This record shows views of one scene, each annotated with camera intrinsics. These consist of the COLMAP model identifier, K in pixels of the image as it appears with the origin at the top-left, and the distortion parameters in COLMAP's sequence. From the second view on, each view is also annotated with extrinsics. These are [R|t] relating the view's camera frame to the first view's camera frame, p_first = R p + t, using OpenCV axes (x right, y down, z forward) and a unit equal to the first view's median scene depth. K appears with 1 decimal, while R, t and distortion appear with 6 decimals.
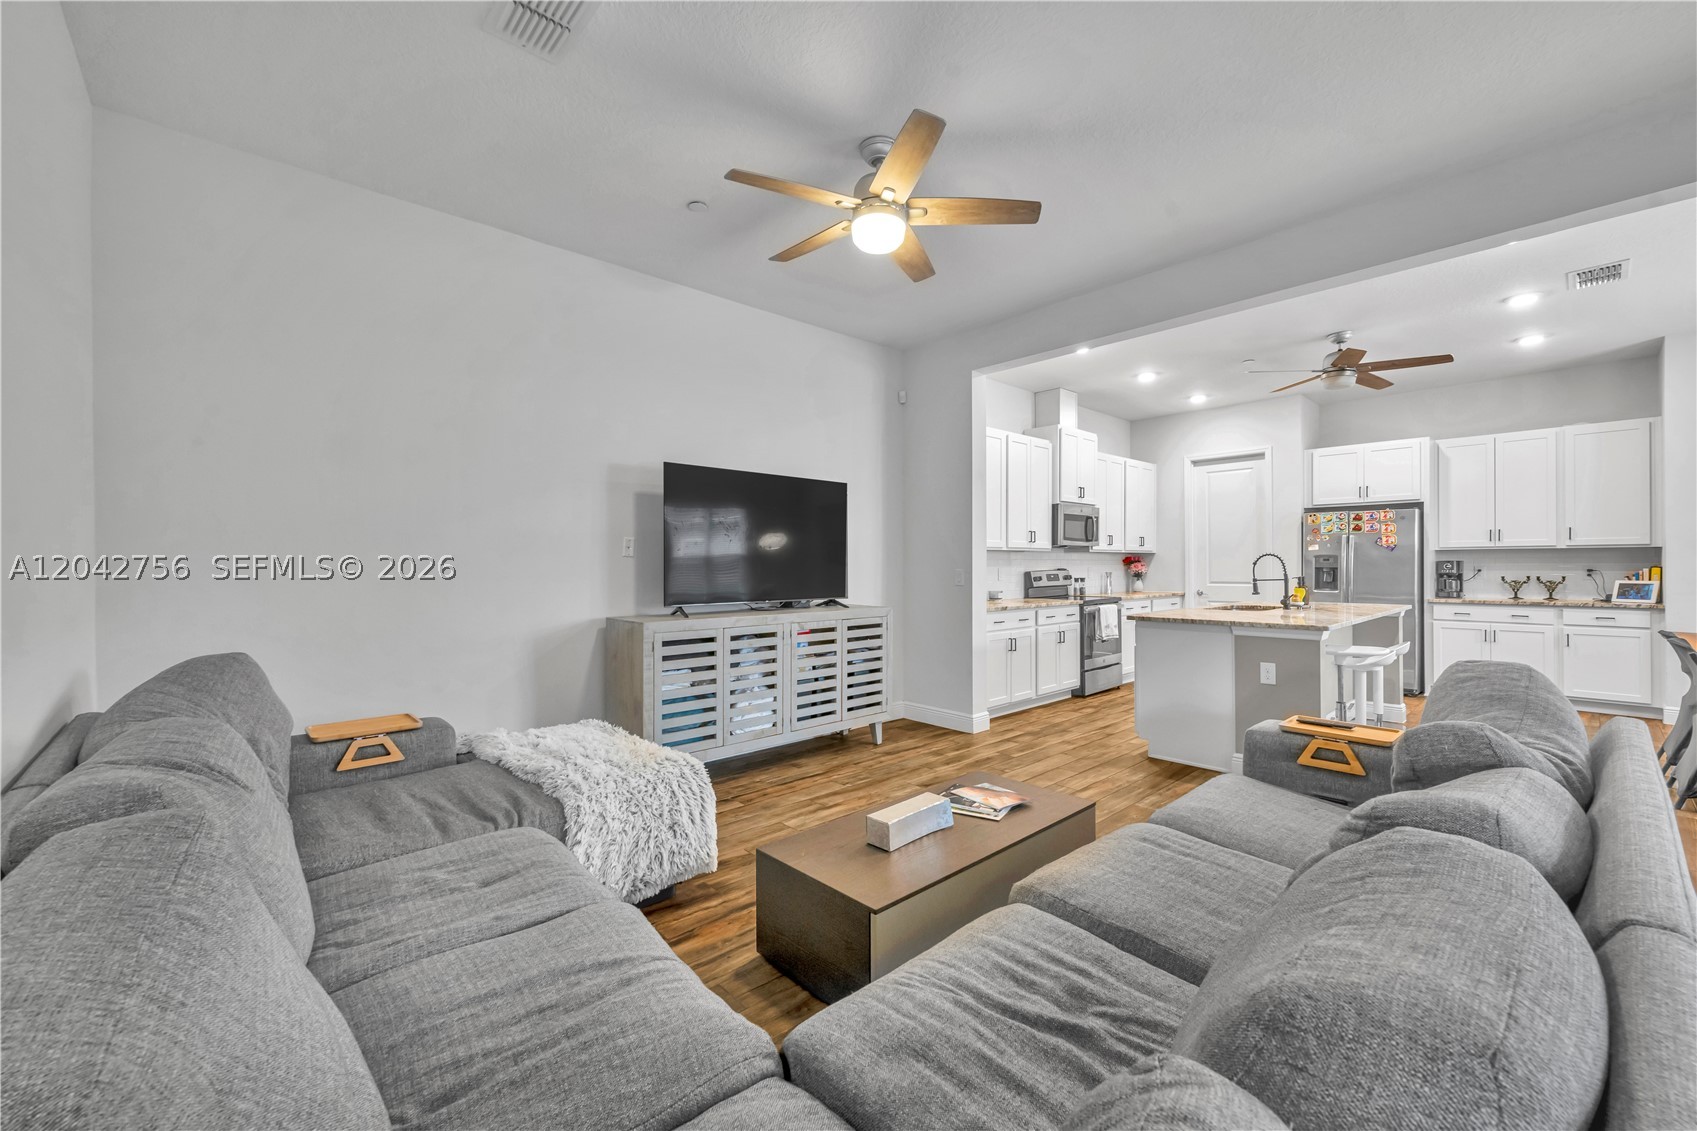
lens RADIAL K [[677.2, 0, 852.2], [0, 677.2, 565.4], [0, 0, 1]] dist [-0.001146, 0.000125]
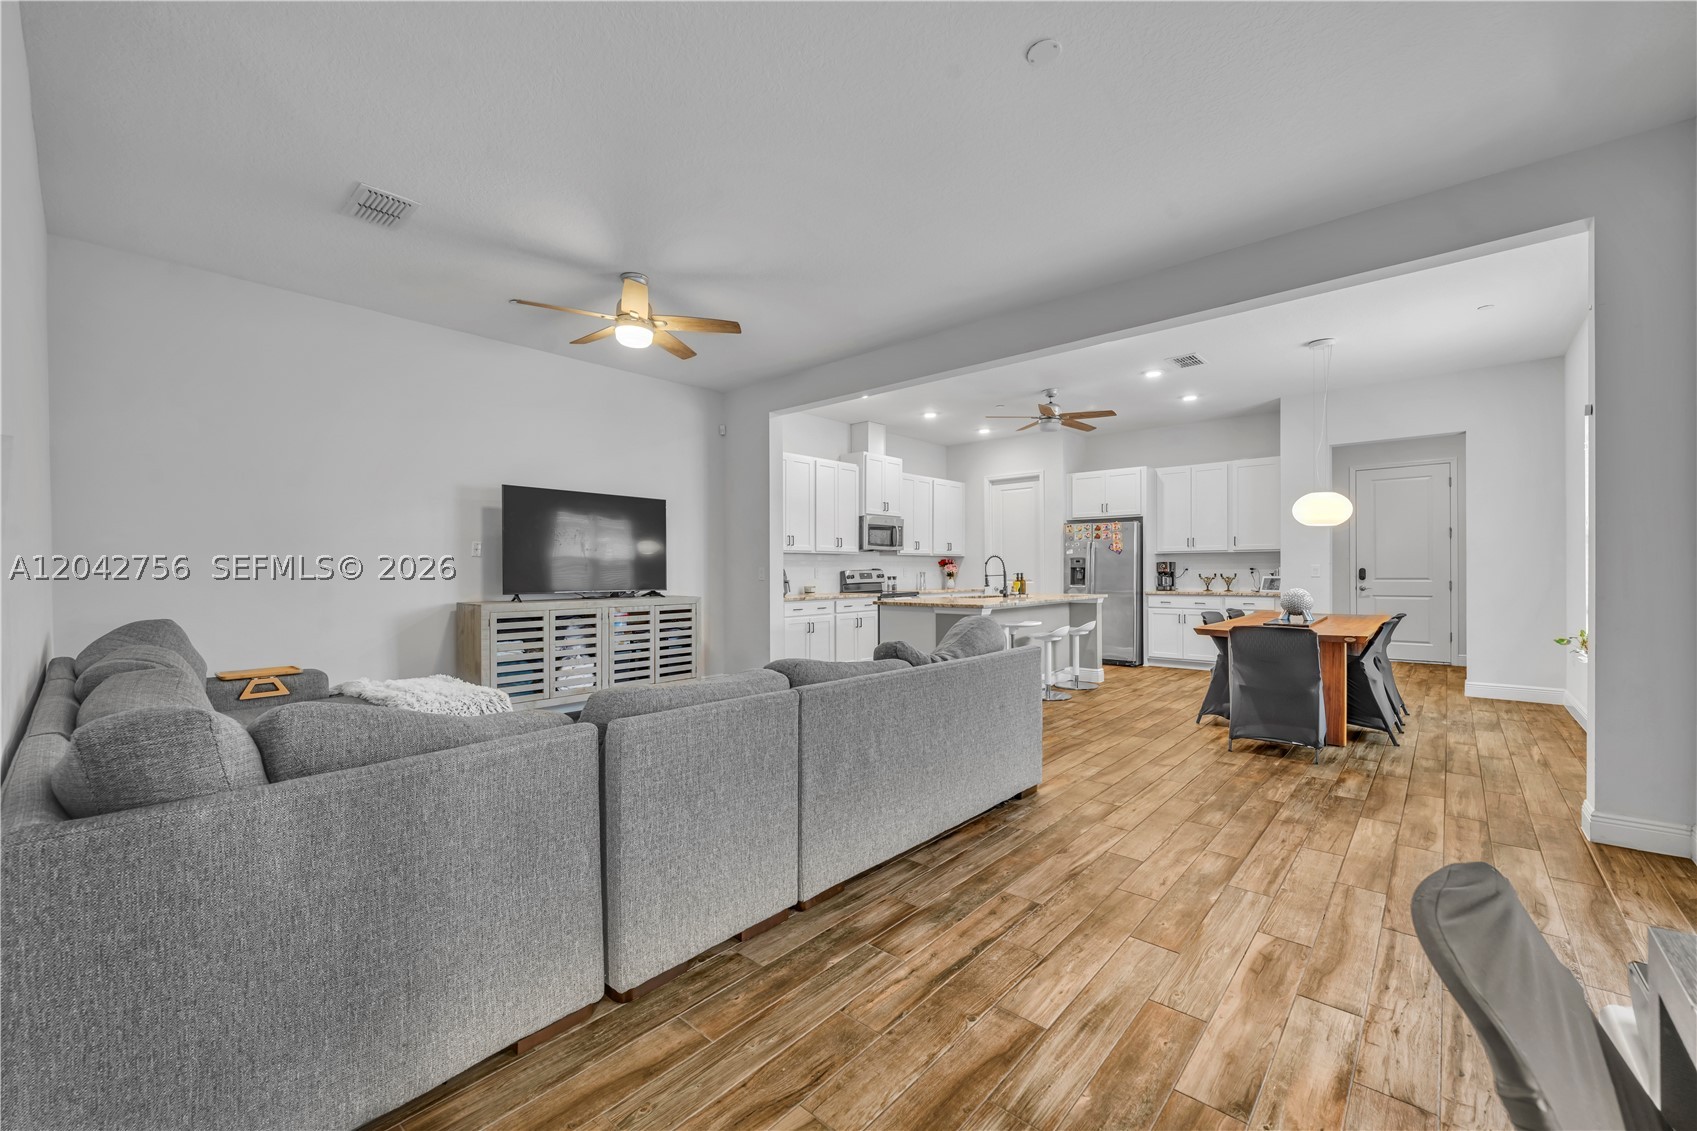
lens RADIAL K [[677.2, 0, 852.5], [0, 677.2, 574.2], [0, 0, 1]] dist [-0.001146, 0.000125]
pose [[0.994949, -0.001279, 0.100372, 0.199178], [0.000768, 0.999987, 0.005124, 0.011804], [-0.100377, -0.005021, 0.994937, -0.284702]]
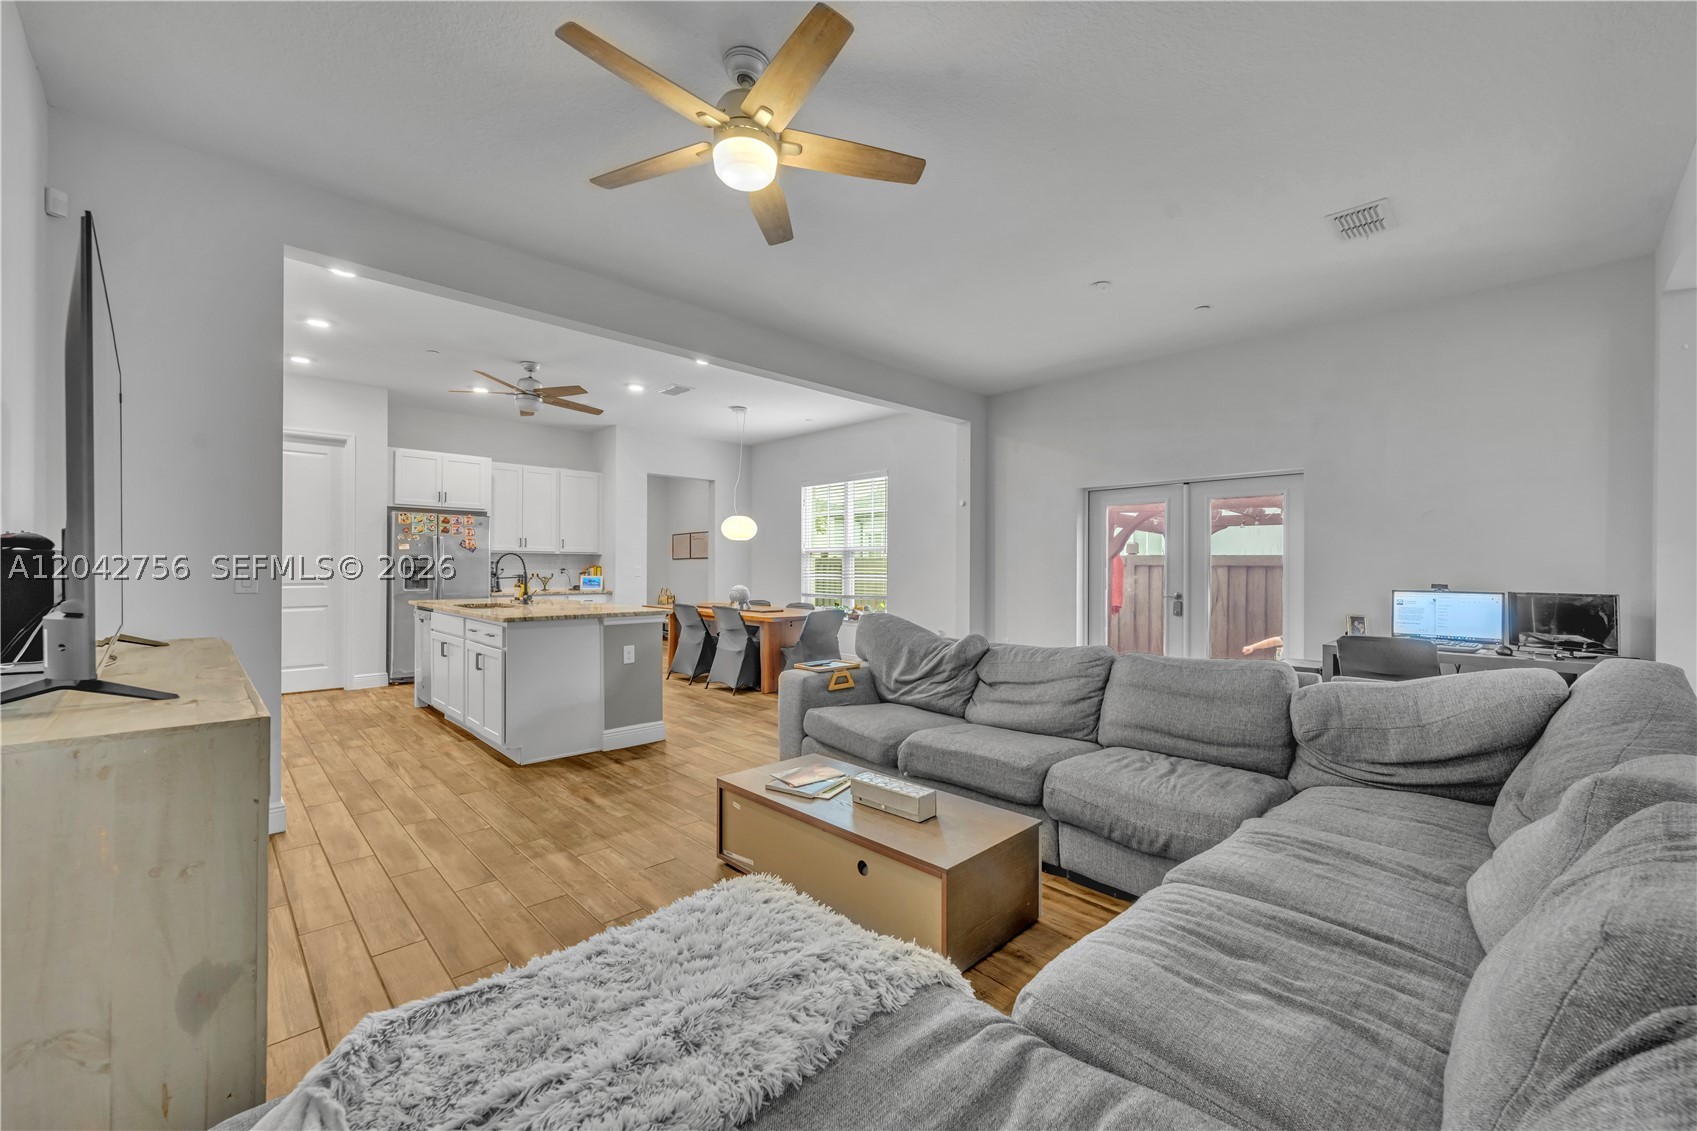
lens RADIAL K [[677.2, 0, 845.6], [0, 677.2, 567.2], [0, 0, 1]] dist [-0.001146, 0.000125]
pose [[-0.023219, 0.004301, 0.999721, -0.439356], [-0.004385, 0.999981, -0.004404, 0.007573], [-0.999721, -0.004486, -0.023200, 0.486953]]
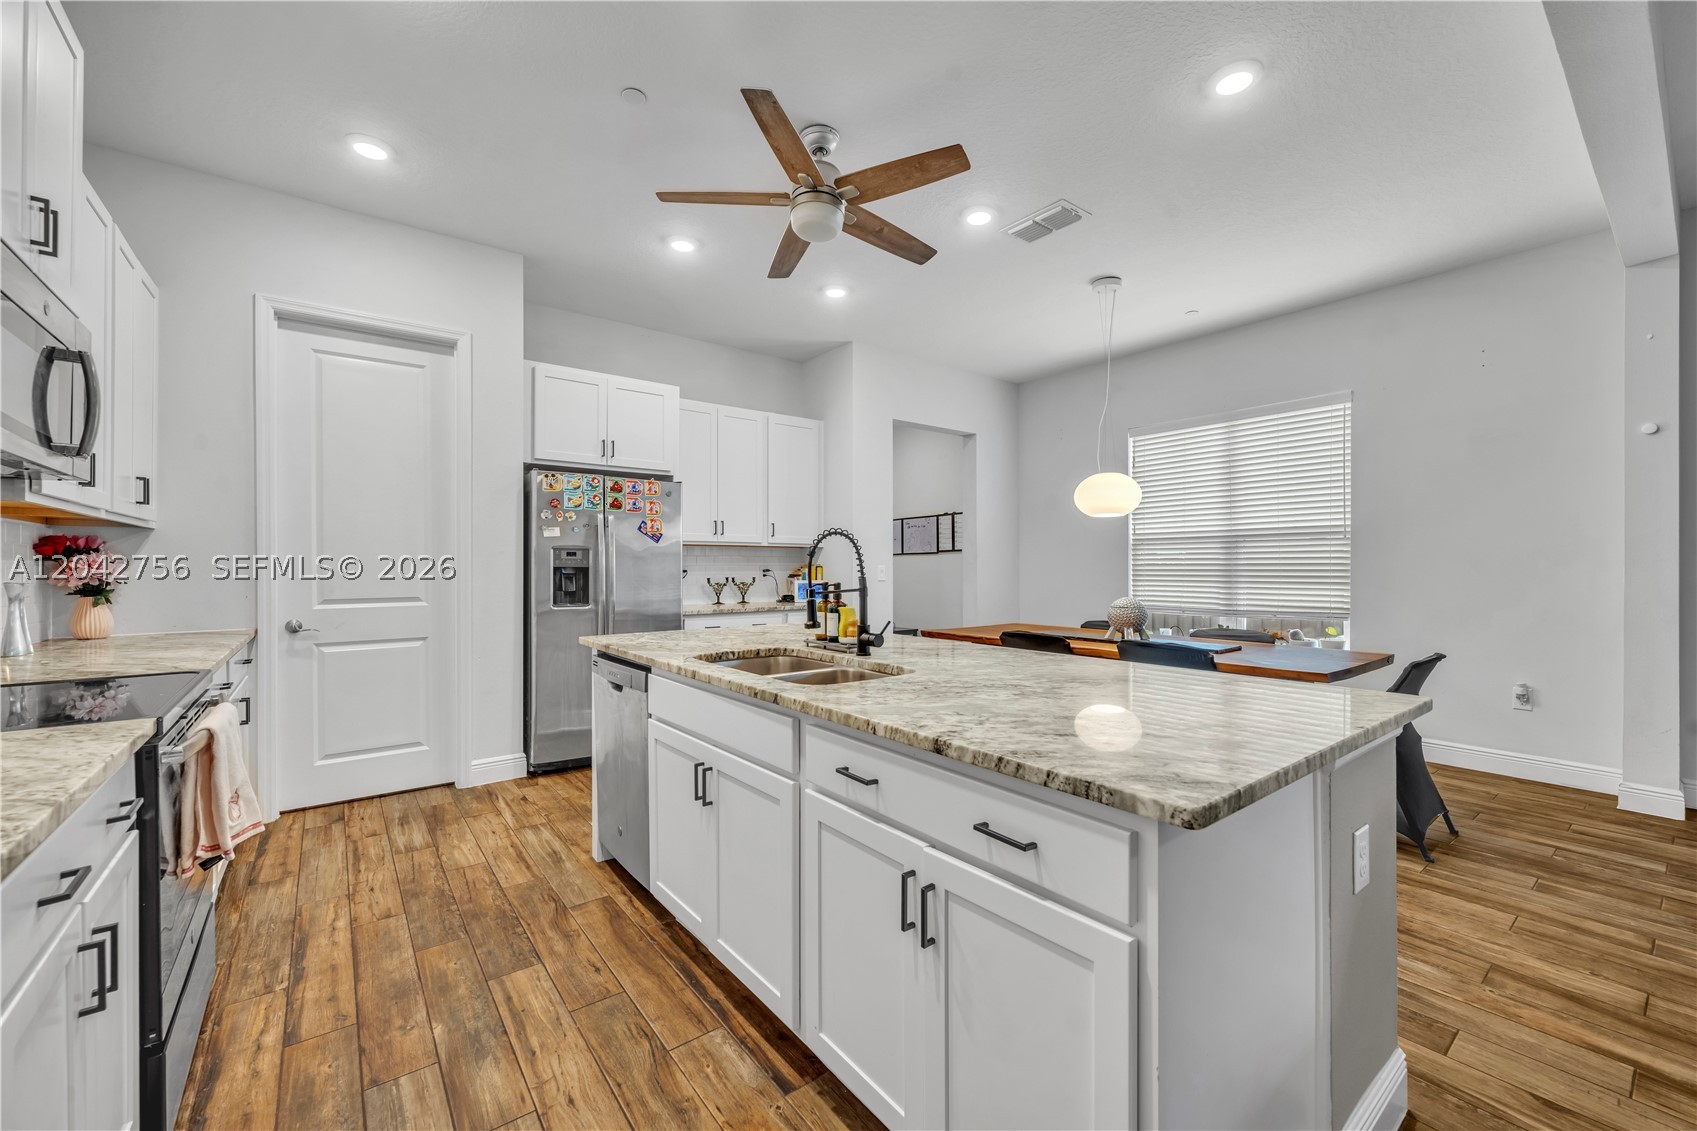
lens RADIAL K [[677.2, 0, 841.9], [0, 677.2, 566.3], [0, 0, 1]] dist [-0.001146, 0.000125]
pose [[0.091312, 0.004455, 0.995812, 0.180024], [0.001114, 0.999989, -0.004576, 0.006967], [-0.995822, 0.001527, 0.091306, 0.927153]]
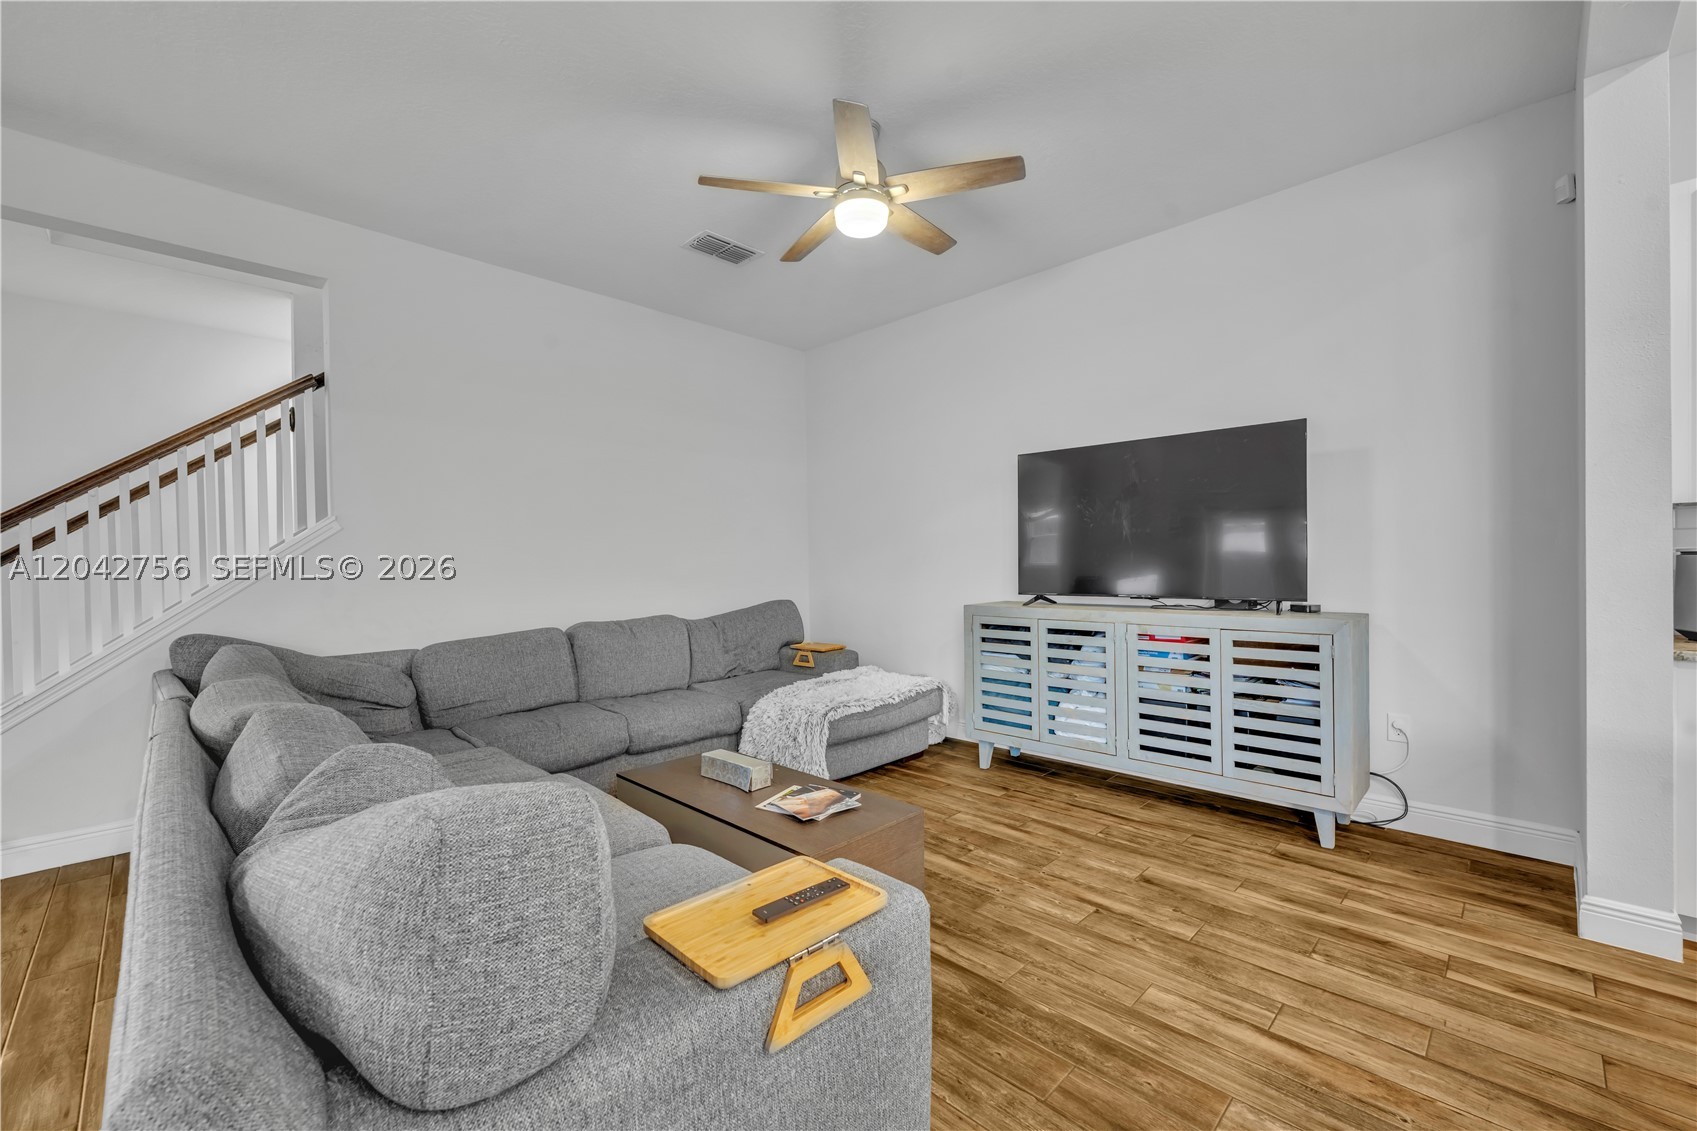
lens RADIAL K [[677.2, 0, 849.0], [0, 677.2, 569.5], [0, 0, 1]] dist [-0.001146, 0.000125]
pose [[0.051070, 0.005024, -0.998682, 0.562098], [0.007610, 0.999956, 0.005419, 0.010793], [0.998666, -0.007877, 0.051029, 0.504551]]
